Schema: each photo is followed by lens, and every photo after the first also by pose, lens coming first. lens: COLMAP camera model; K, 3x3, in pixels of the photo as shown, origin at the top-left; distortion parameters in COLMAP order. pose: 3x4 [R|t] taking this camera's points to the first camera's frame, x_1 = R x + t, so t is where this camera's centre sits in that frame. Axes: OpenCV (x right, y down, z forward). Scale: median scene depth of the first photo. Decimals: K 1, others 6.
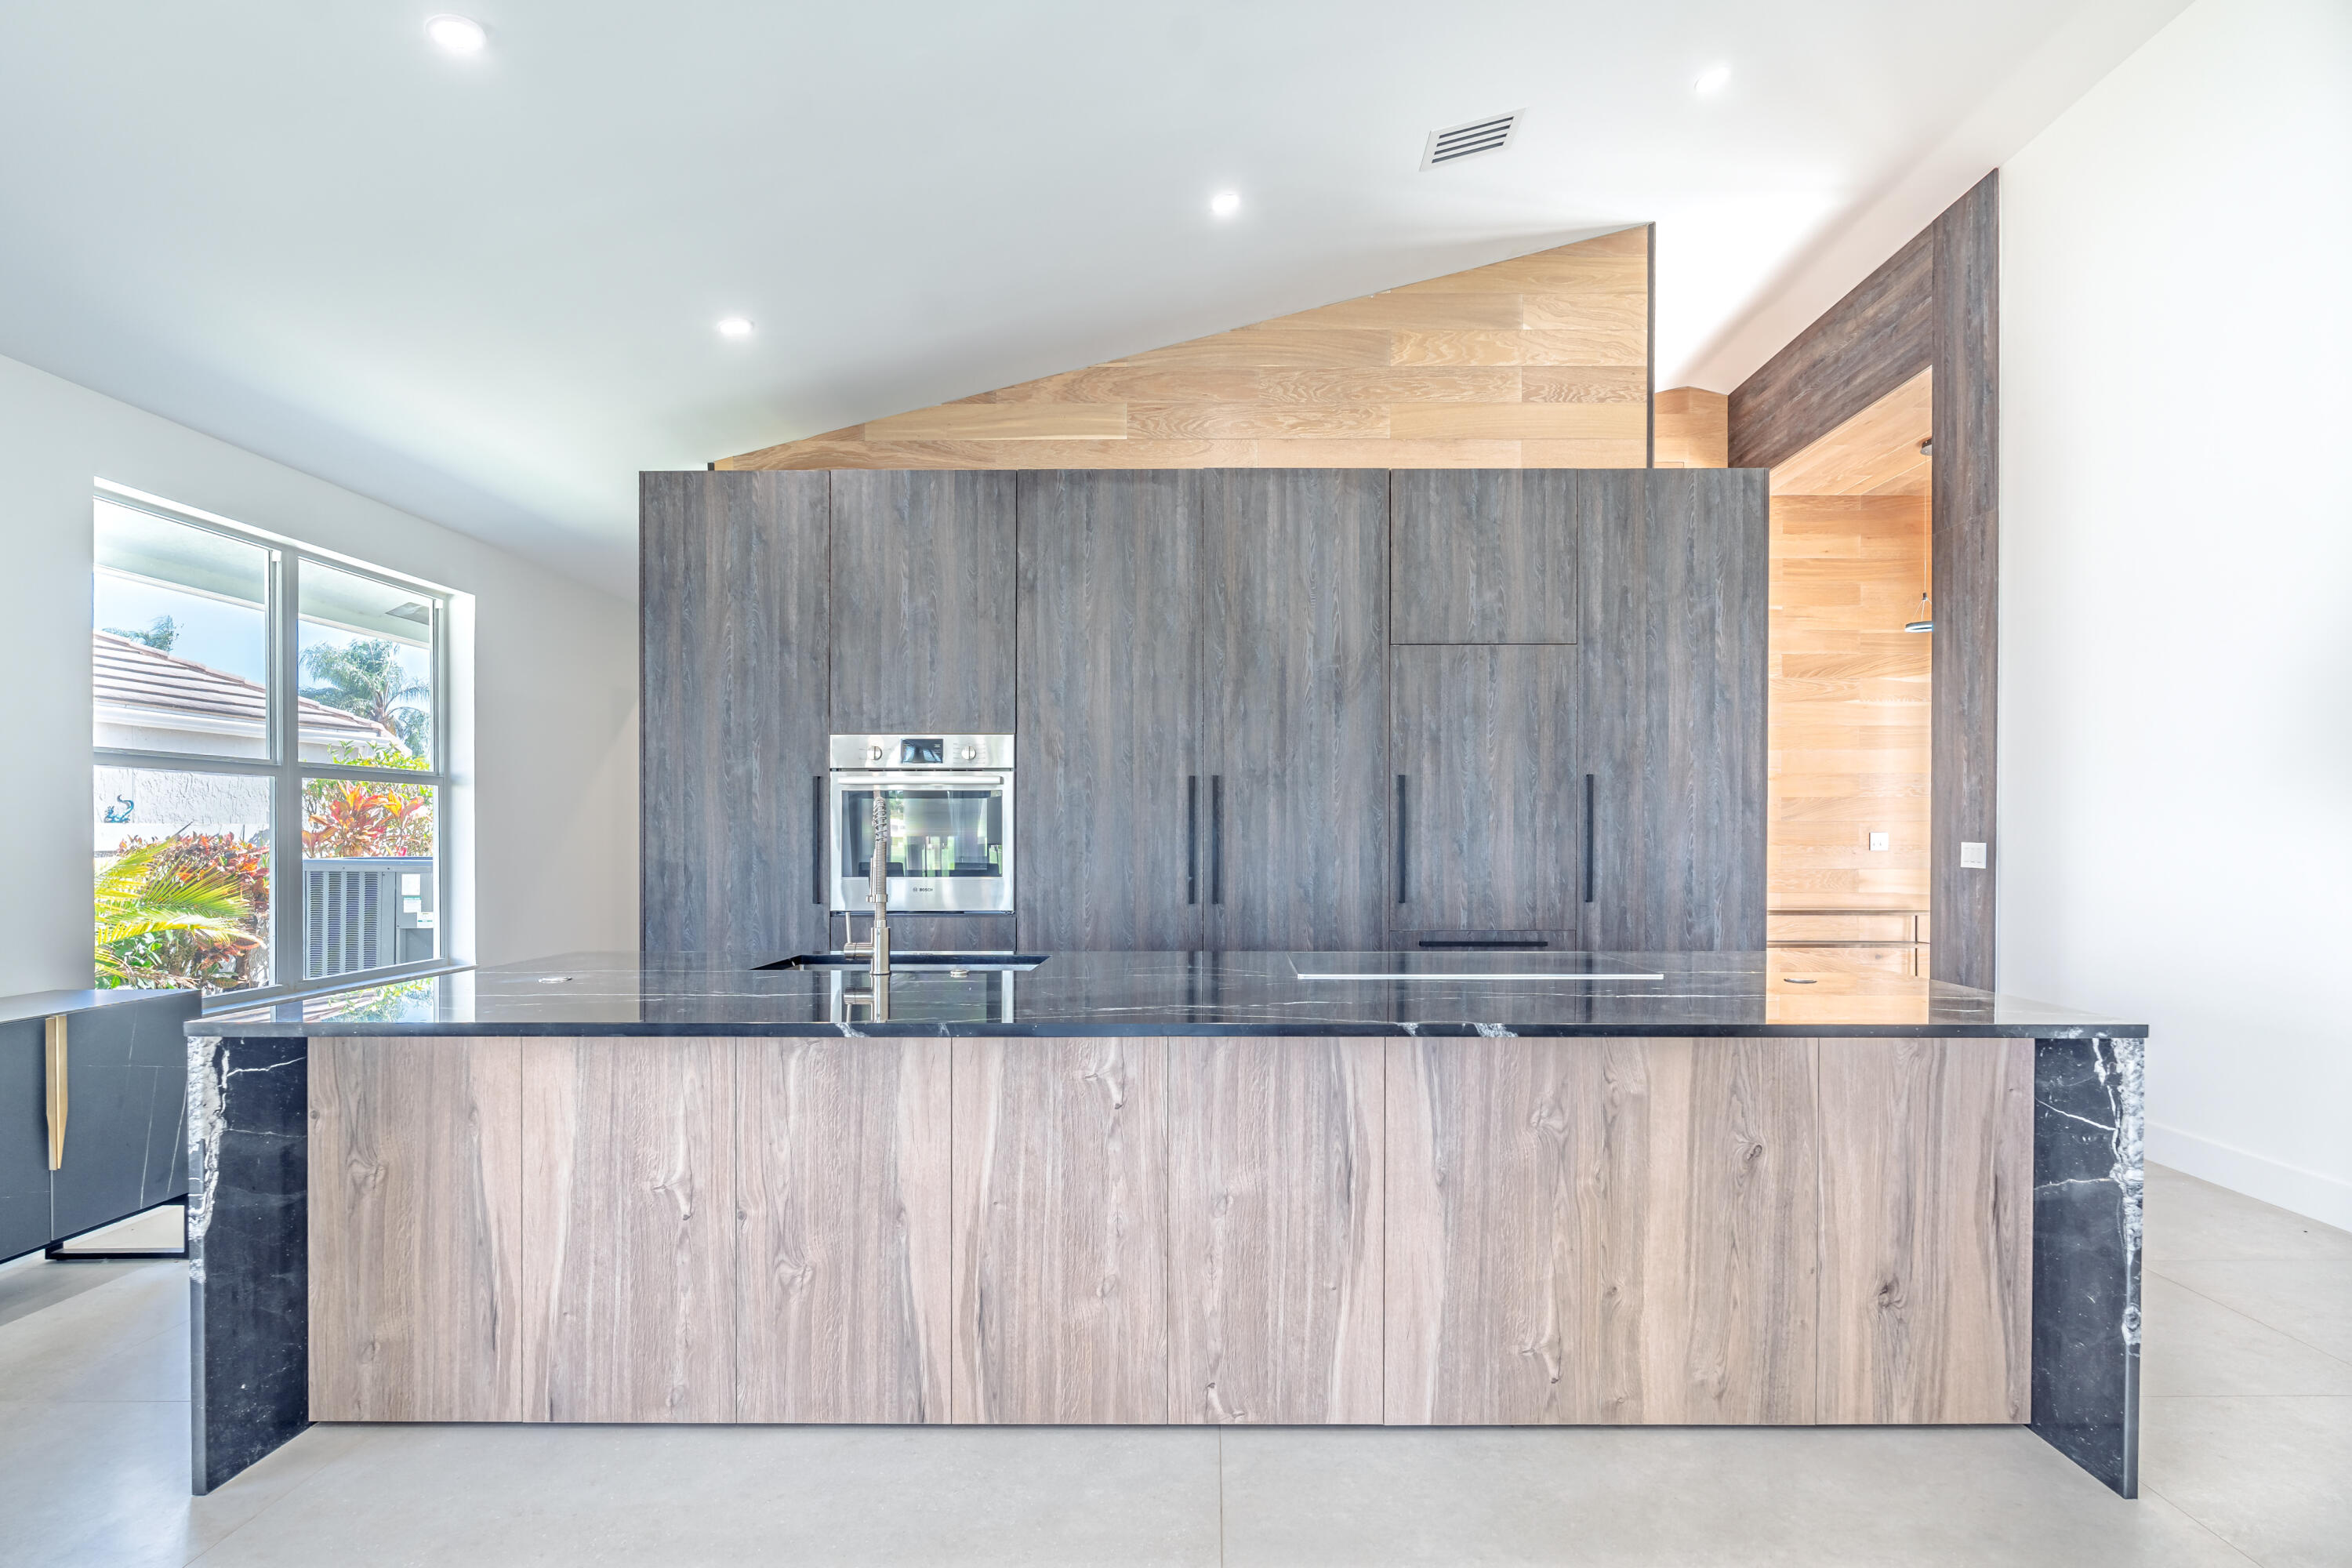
lens RADIAL K [[1128.3, 0, 1138.2], [0, 1128.3, 848.9], [0, 0, 1]] dist [-0.005714, 0.000615]
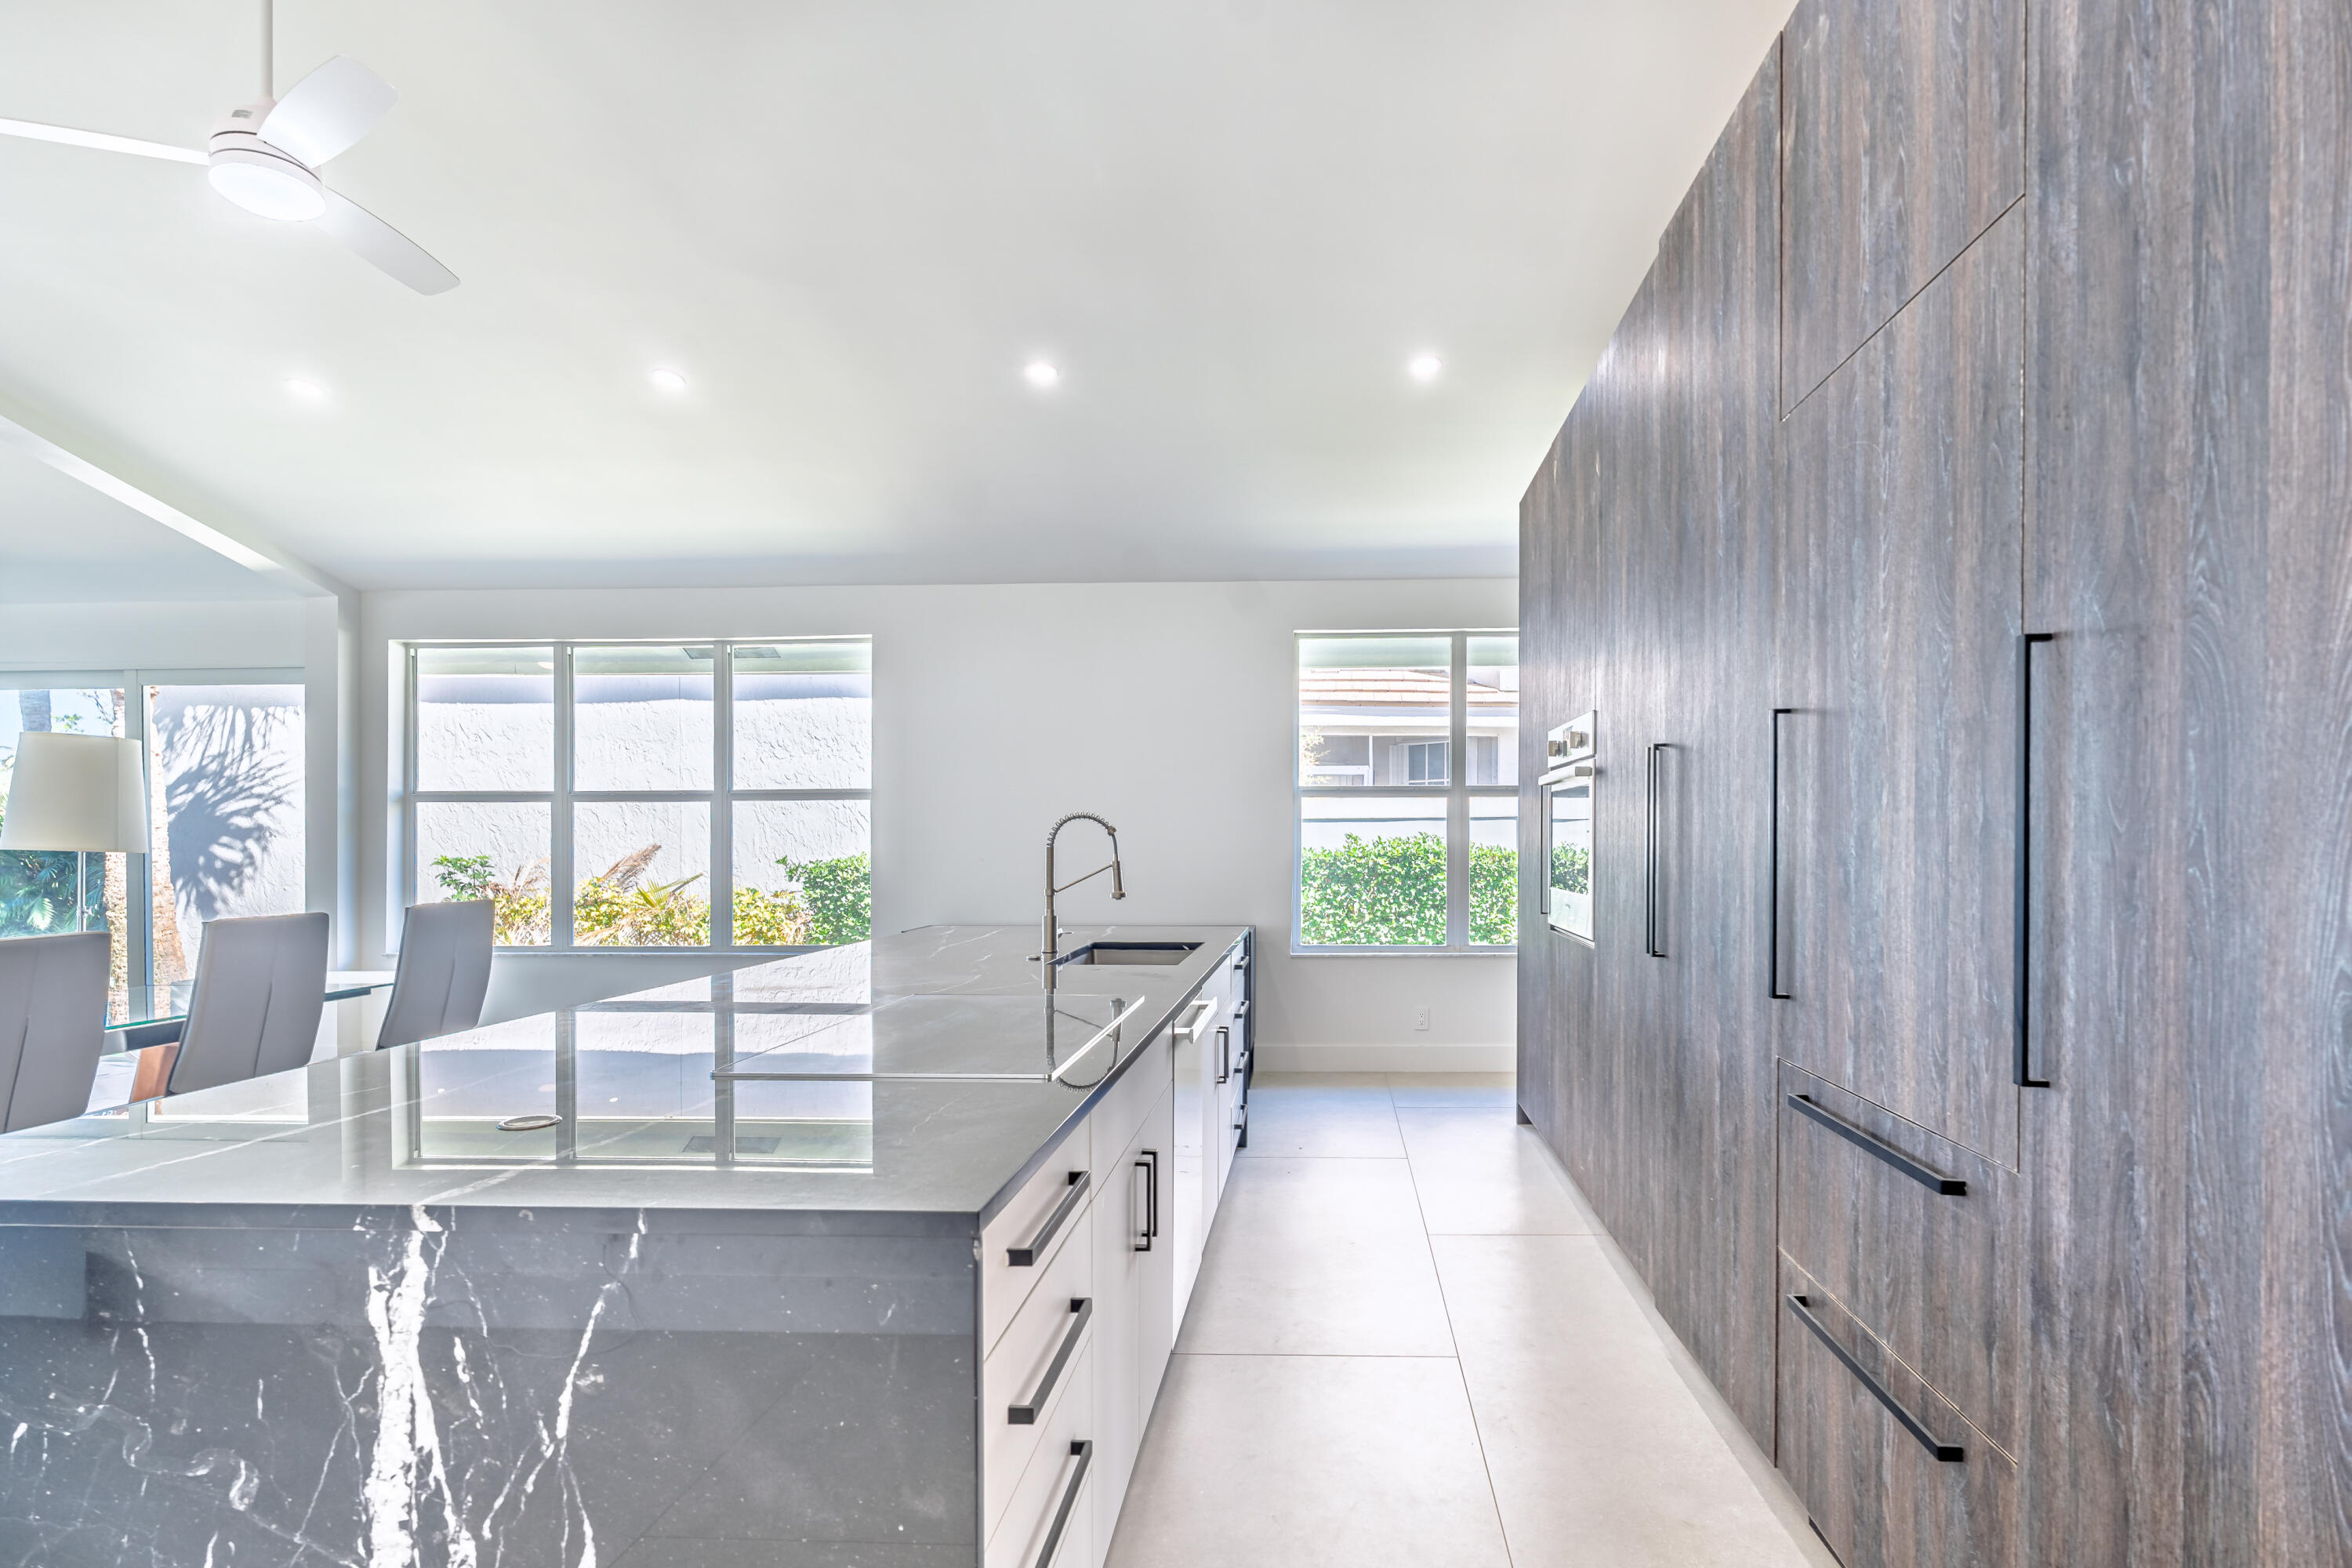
lens RADIAL K [[1128.3, 0, 1263.0], [0, 1128.3, 847.9], [0, 0, 1]] dist [-0.005714, 0.000615]
pose [[0.010504, 0.009945, -0.999895, 0.675736], [-0.011030, 0.999891, 0.009829, -0.013286], [0.999884, 0.010925, 0.010613, 0.796640]]
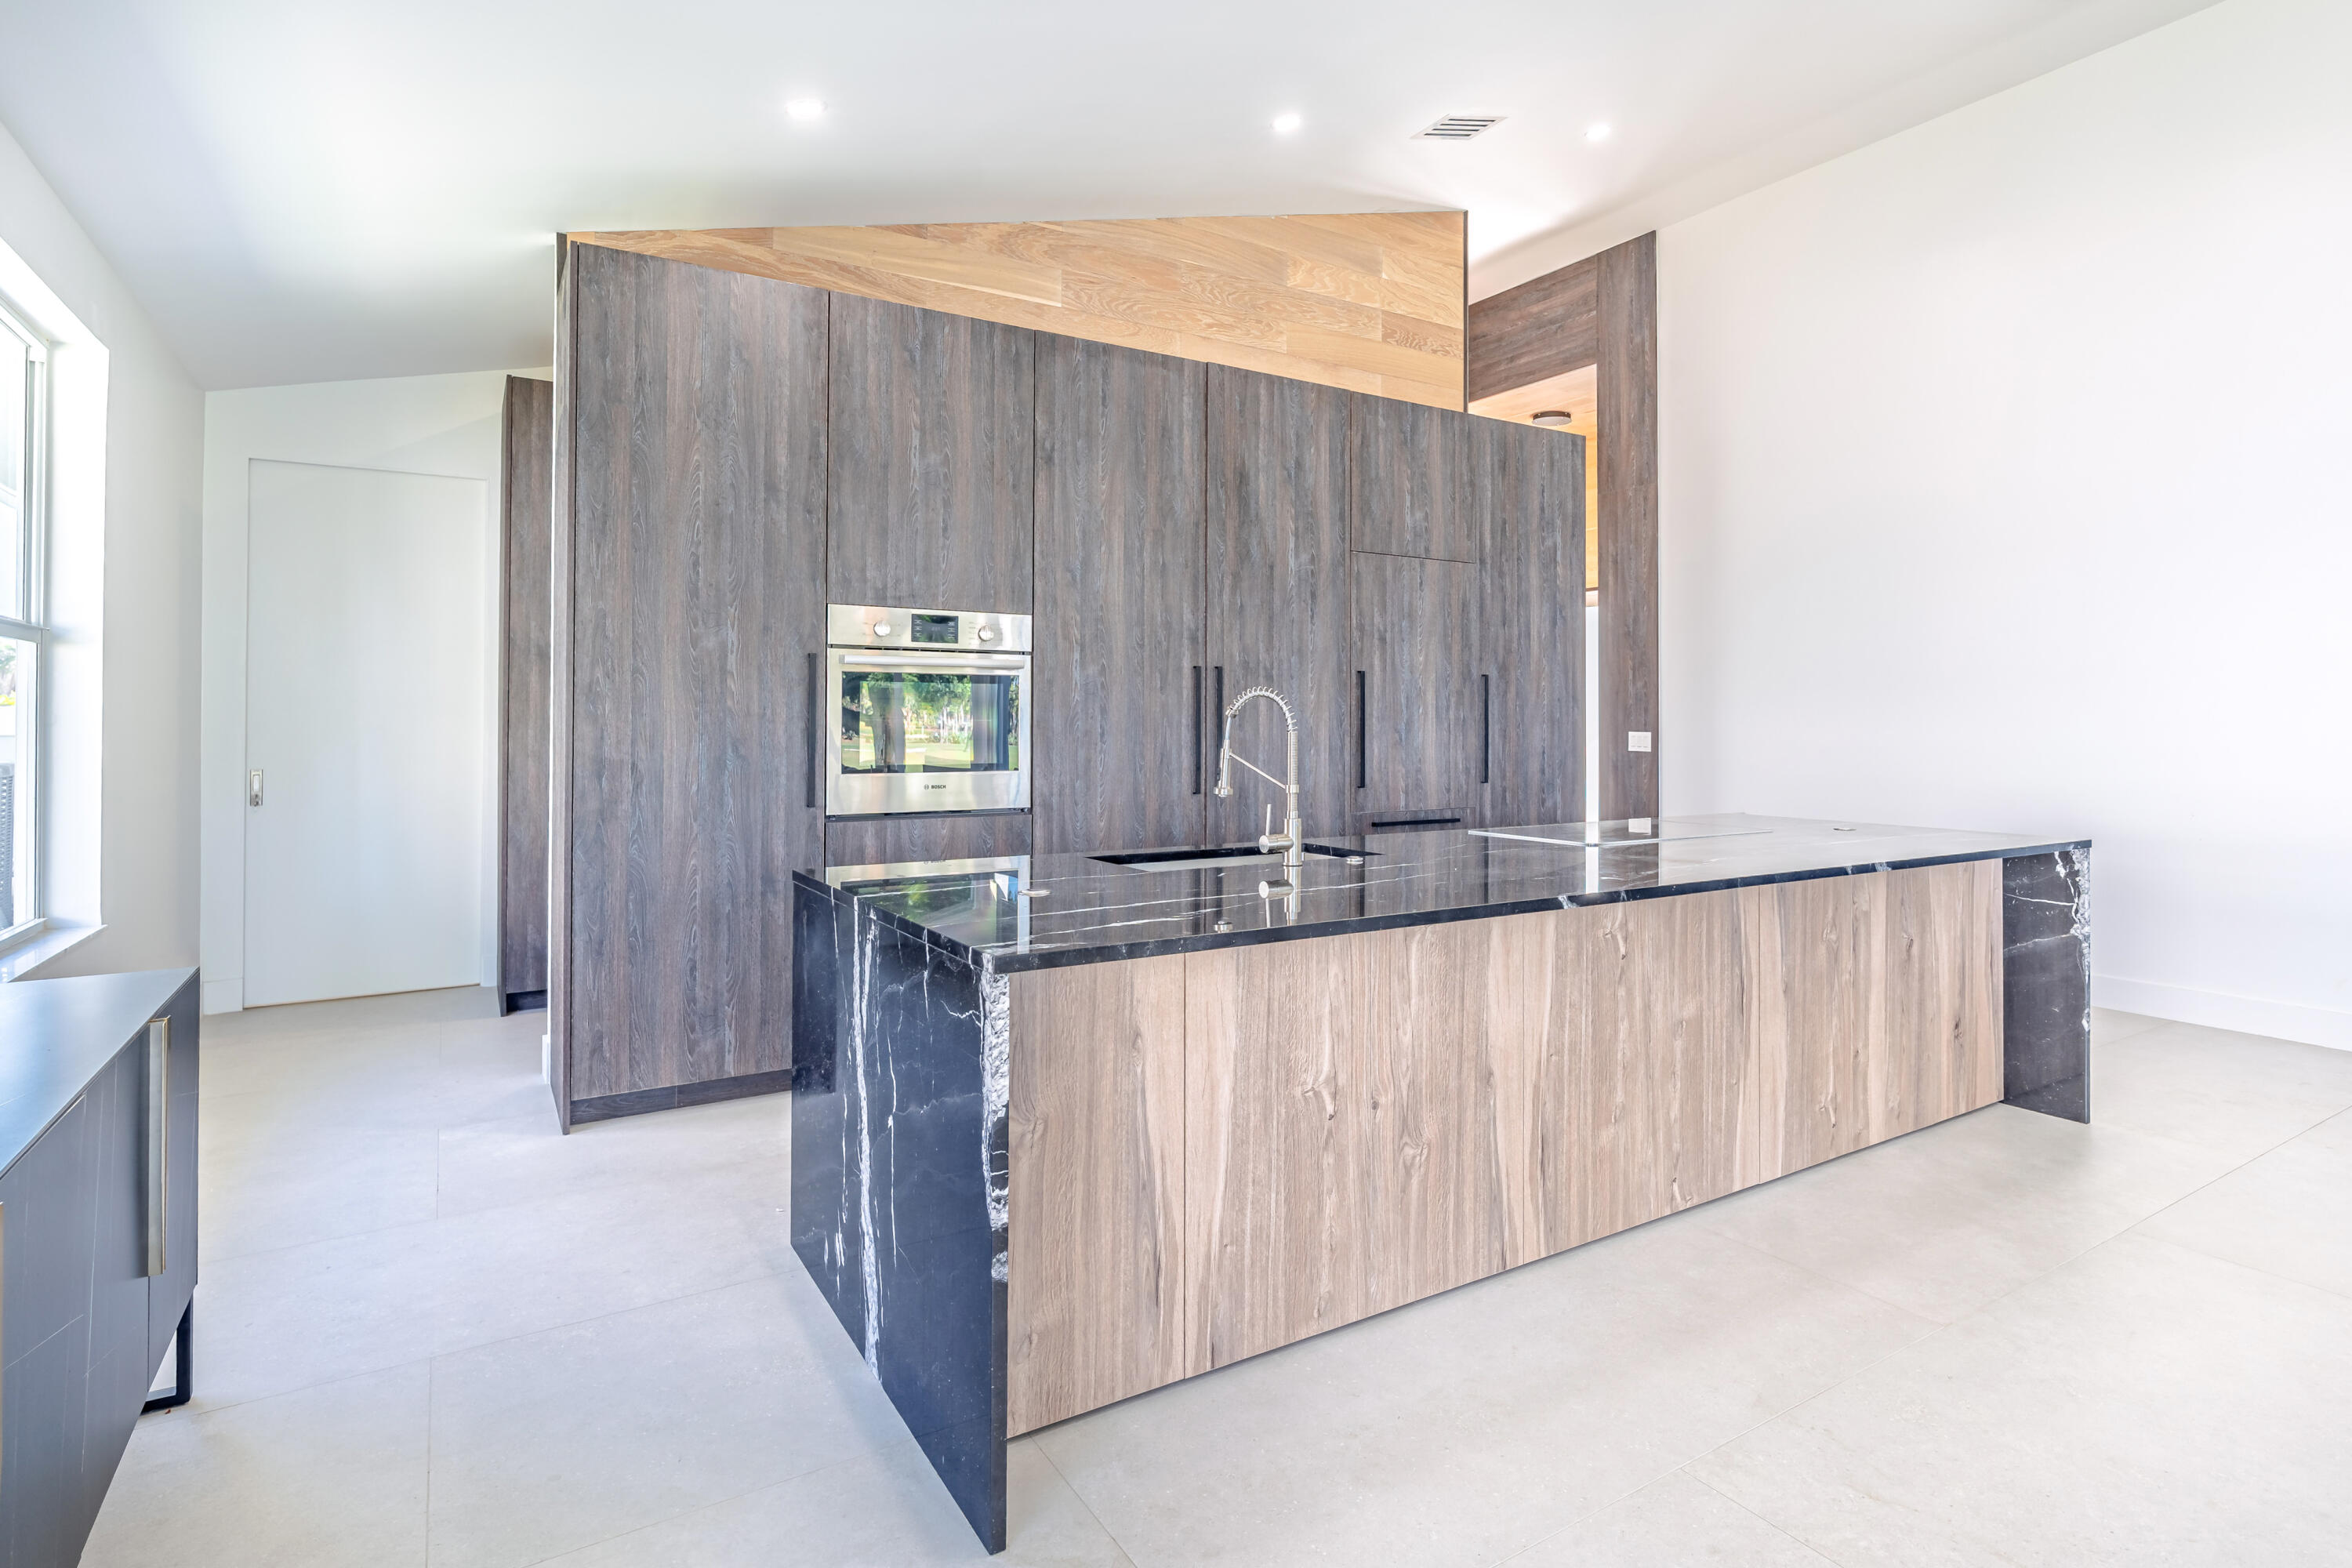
lens RADIAL K [[1273.1, 0, 1144.9], [0, 1273.1, 712.8], [0, 0, 1]] dist [-0.006082, -0.000571]
pose [[0.832627, 0.008007, 0.553776, -0.626263], [0.003800, 0.999789, -0.020169, -0.000881], [-0.553821, 0.018897, 0.832421, 0.089586]]
